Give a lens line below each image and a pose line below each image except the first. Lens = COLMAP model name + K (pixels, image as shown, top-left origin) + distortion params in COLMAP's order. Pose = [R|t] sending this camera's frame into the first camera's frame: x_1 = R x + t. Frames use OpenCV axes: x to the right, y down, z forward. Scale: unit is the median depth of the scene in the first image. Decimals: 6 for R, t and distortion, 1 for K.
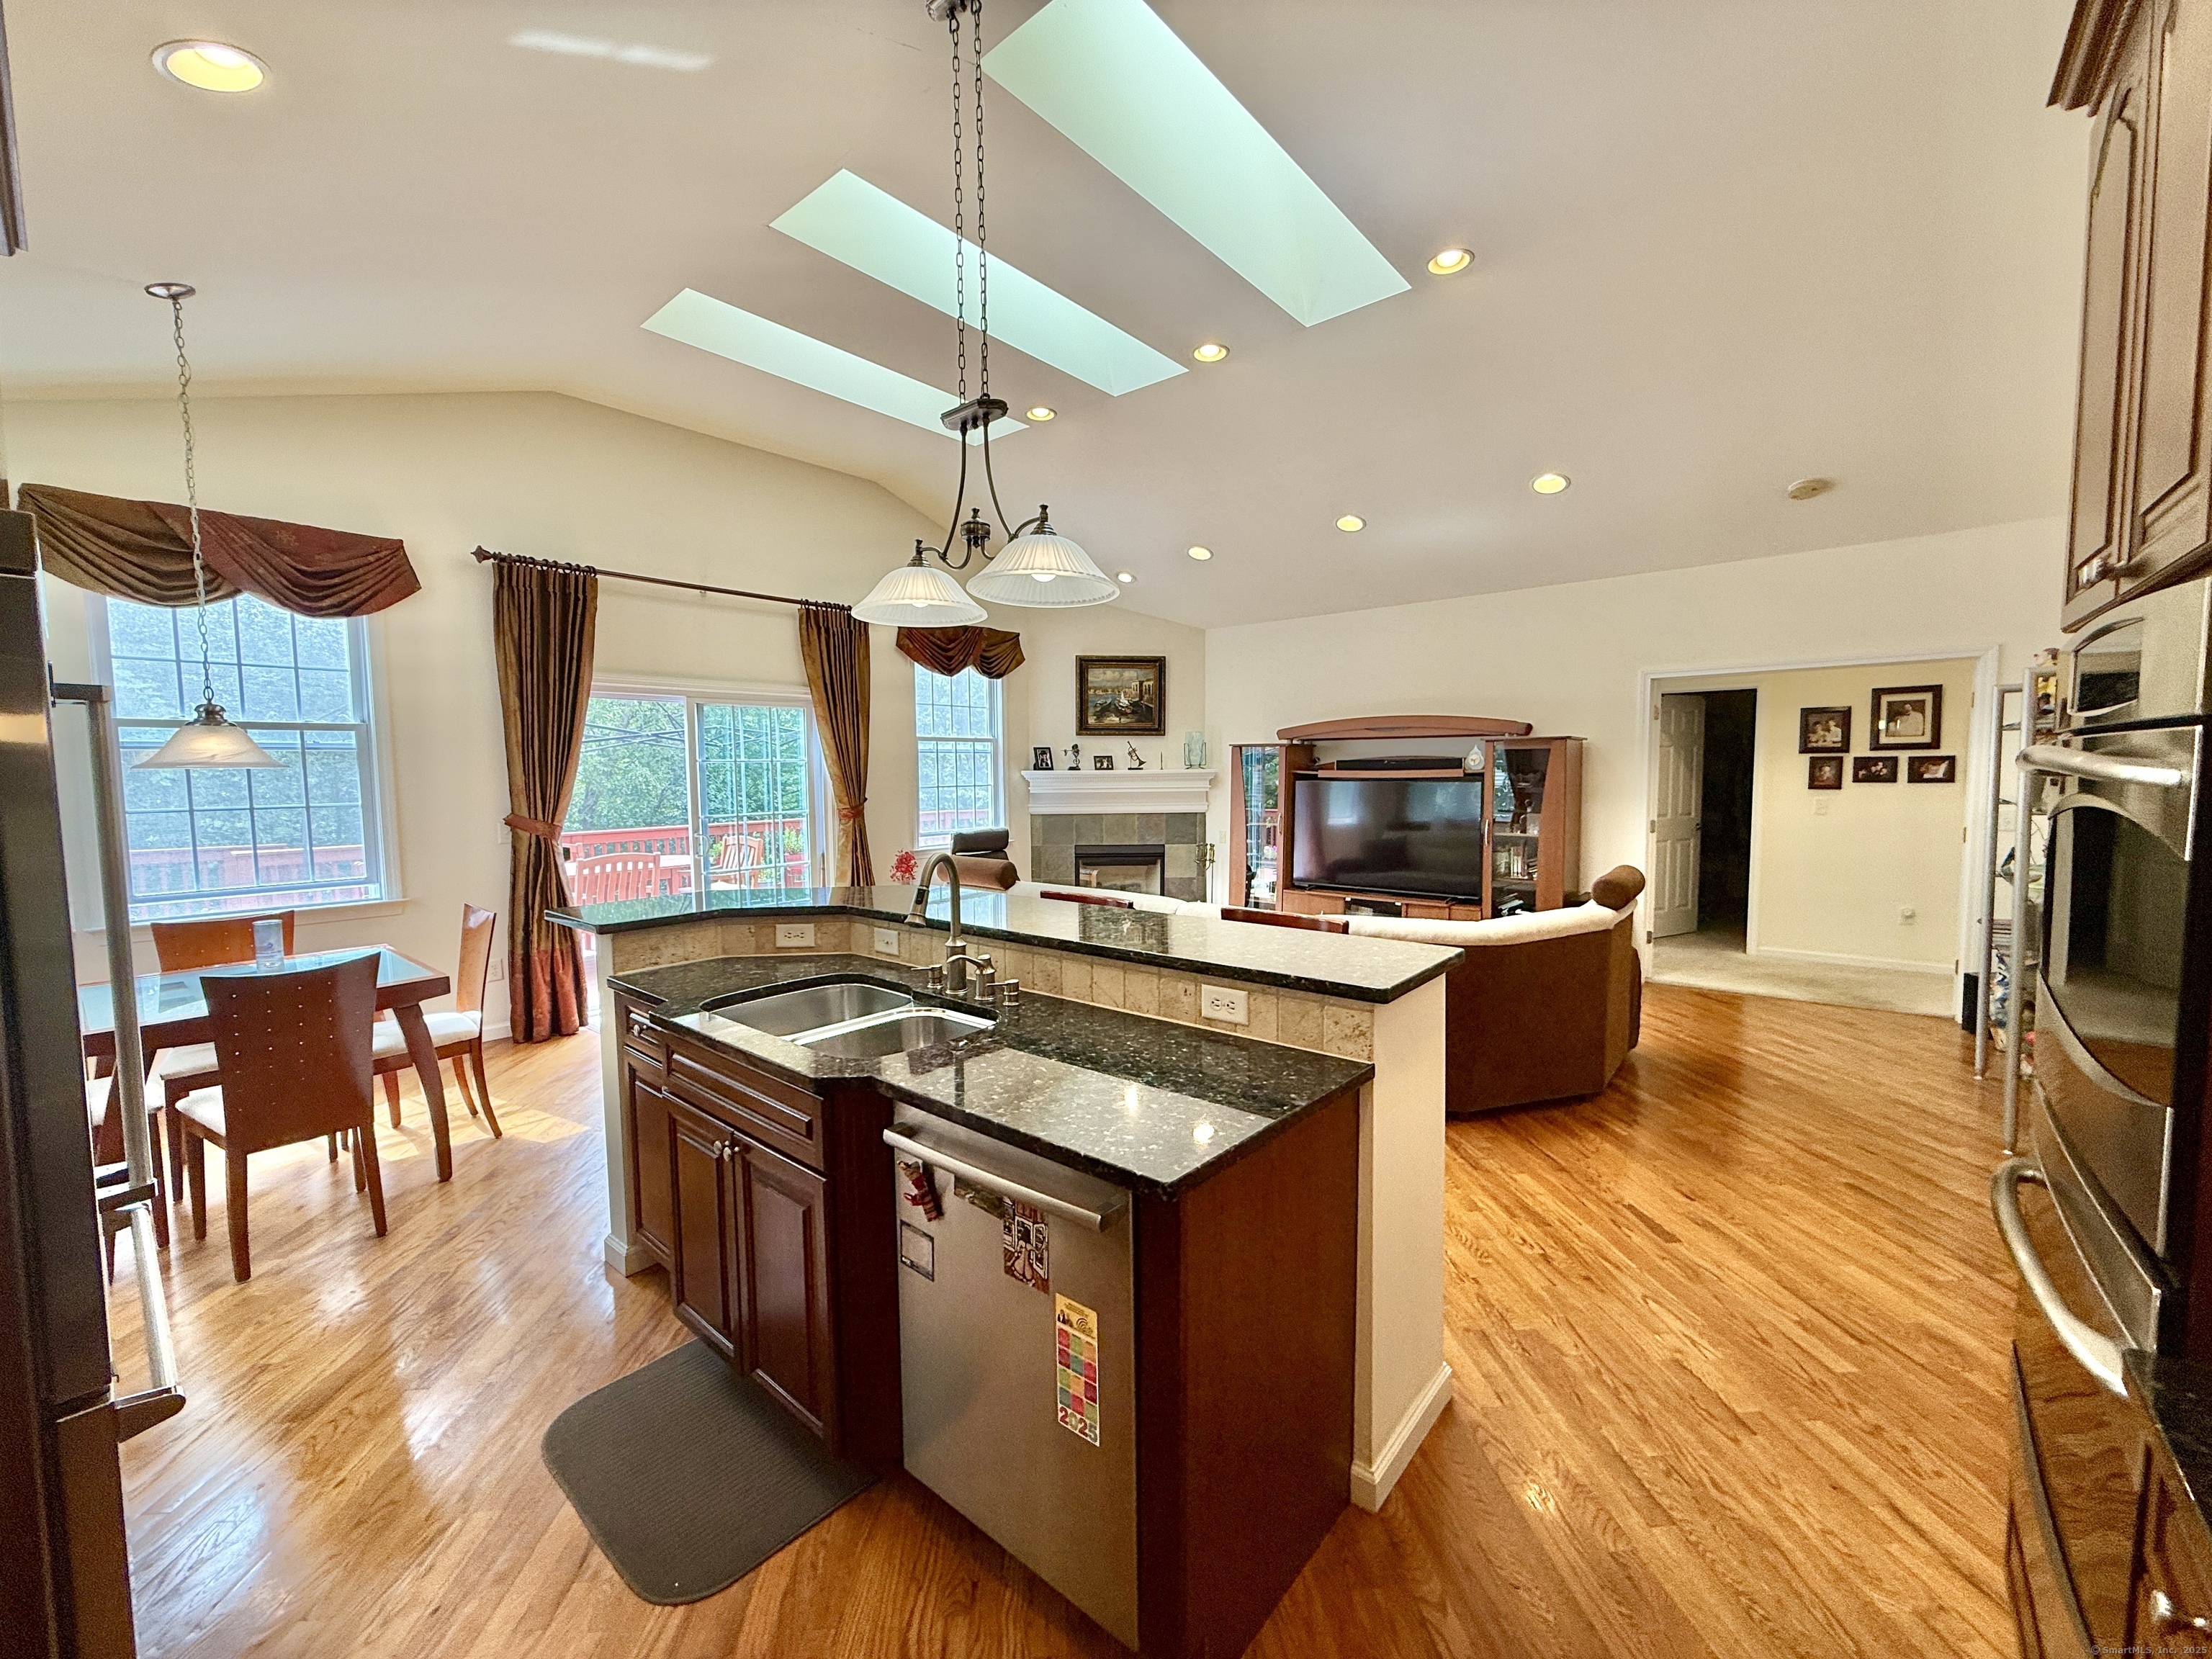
lens RADIAL K [[881.8, 0, 1102.5], [0, 881.8, 829.4], [0, 0, 1]] dist [-0.001439, 0.000971]
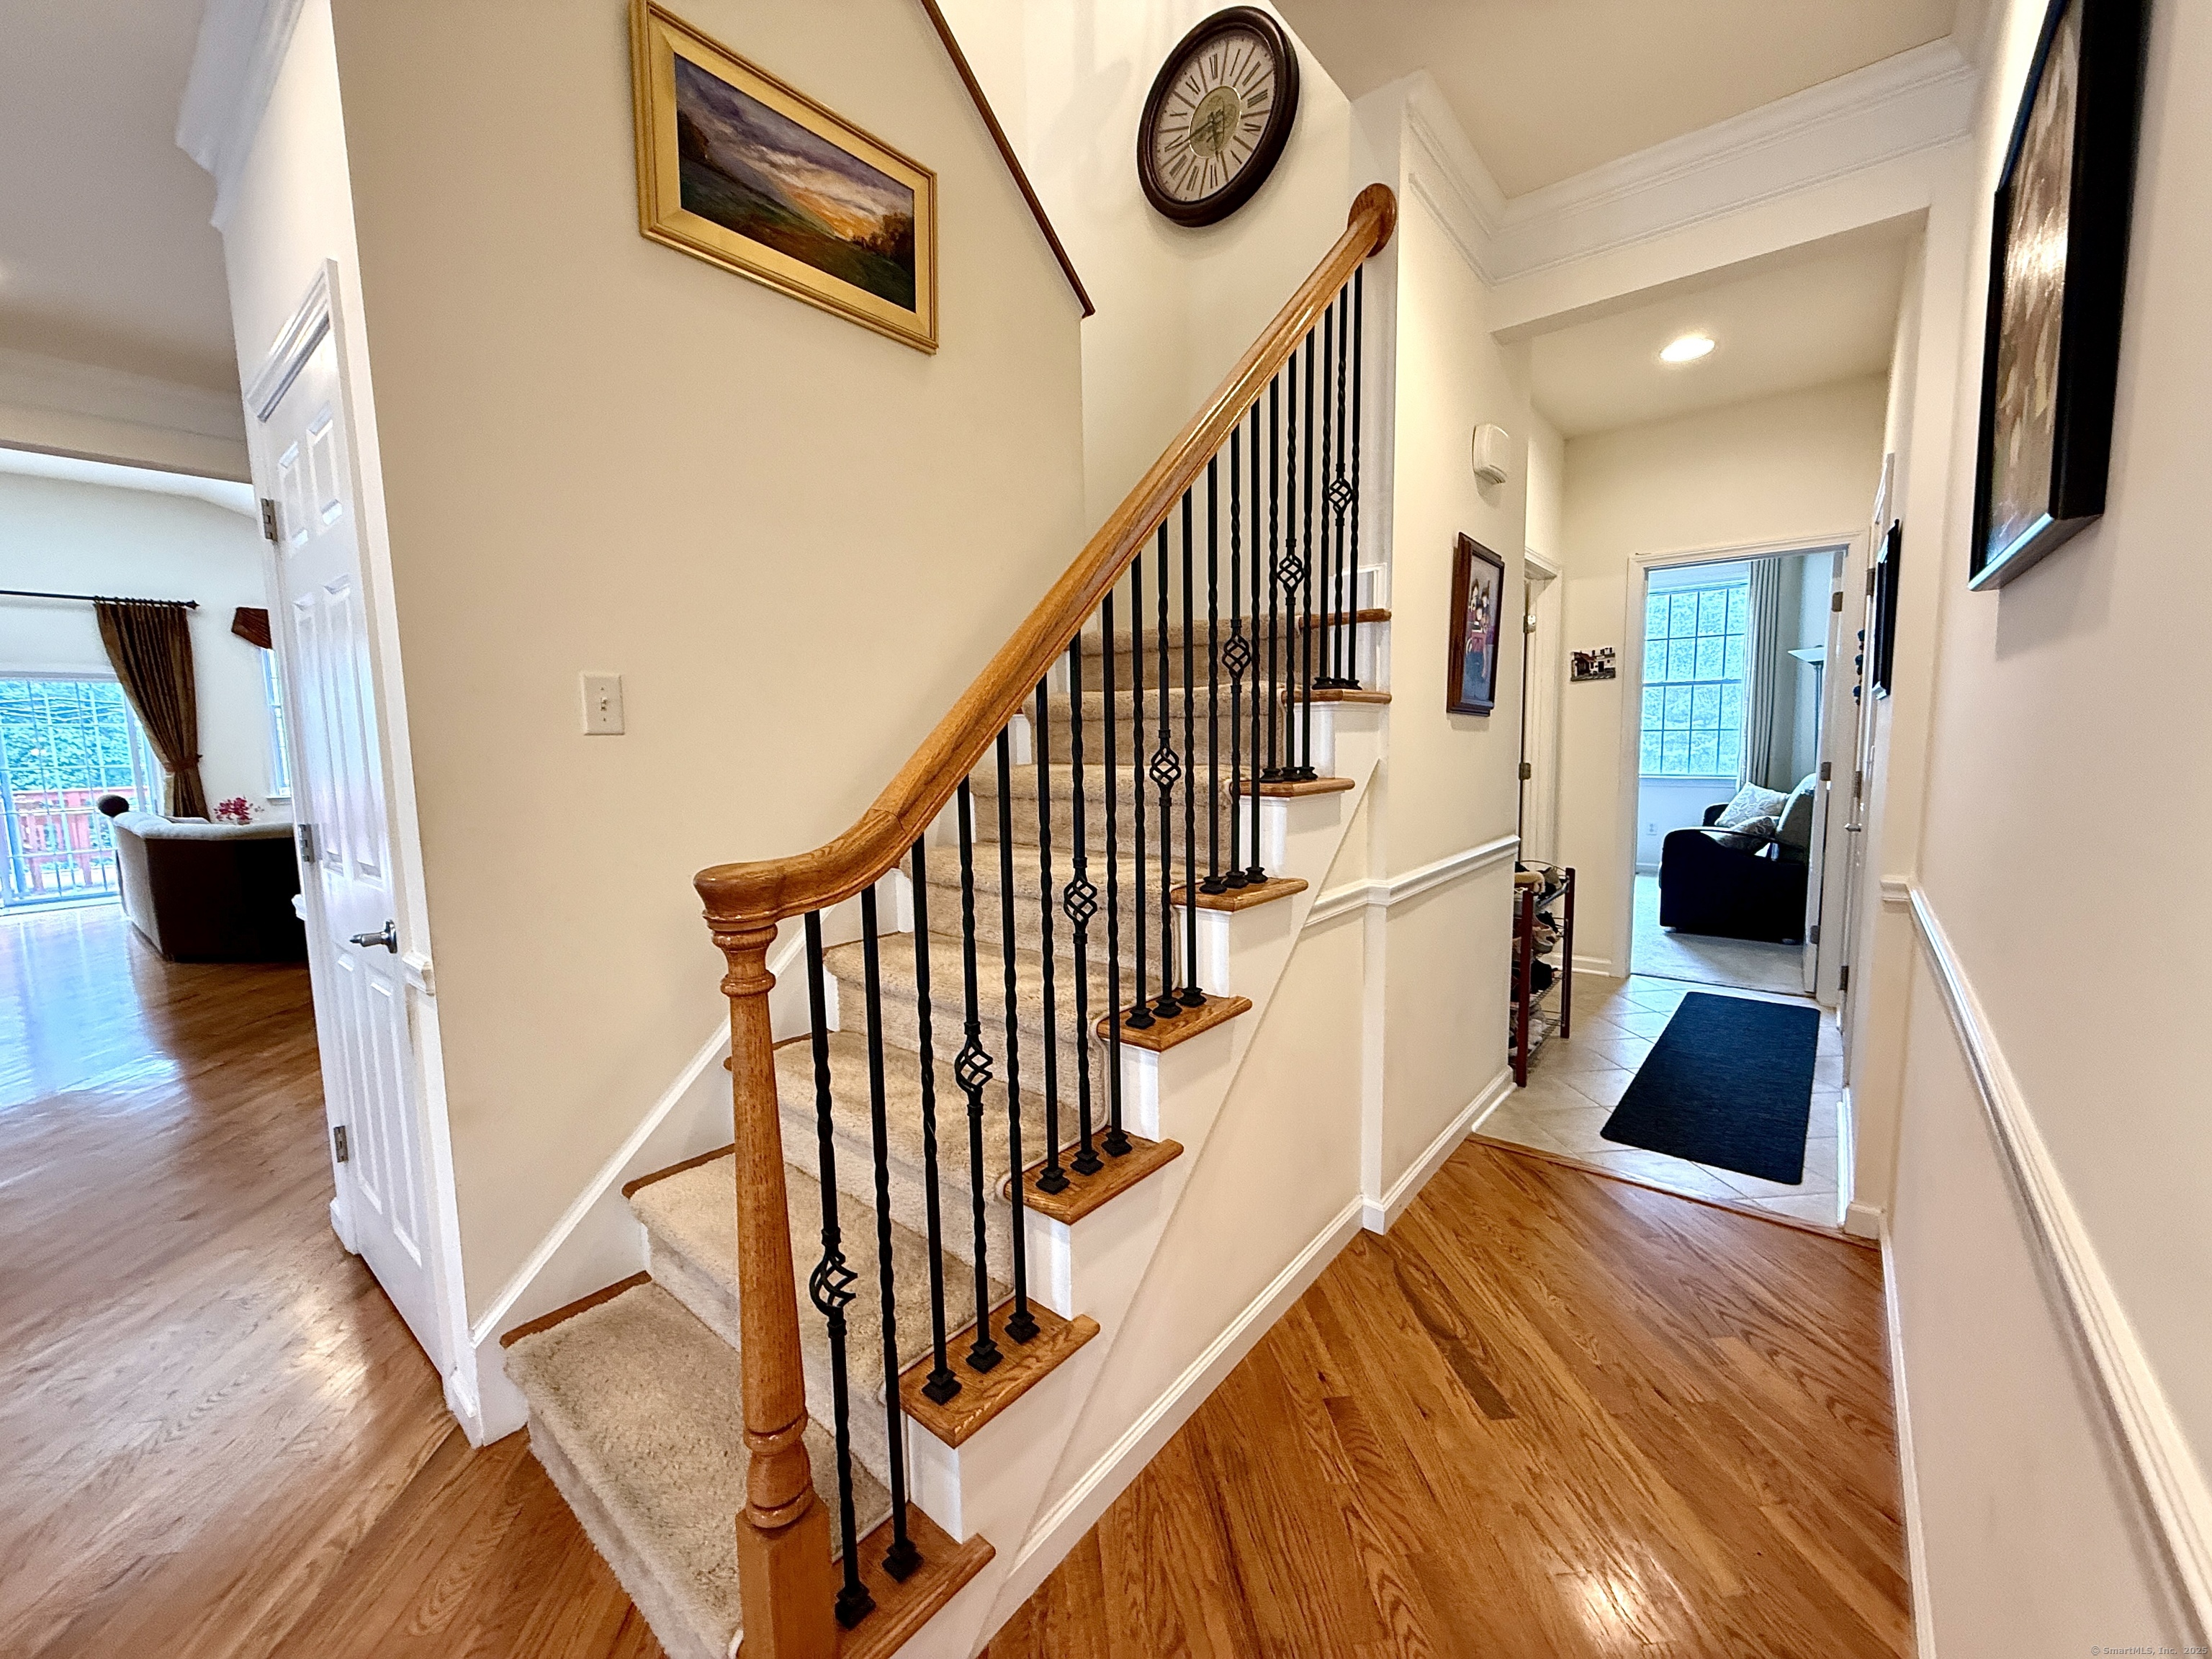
lens RADIAL K [[881.8, 0, 1104.3], [0, 881.8, 827.7], [0, 0, 1]] dist [-0.001439, 0.000971]
pose [[0.999832, -0.012126, 0.013765, 1.061523], [0.011650, 0.999350, 0.034122, 0.041958], [-0.014170, -0.033956, 0.999323, -0.285292]]
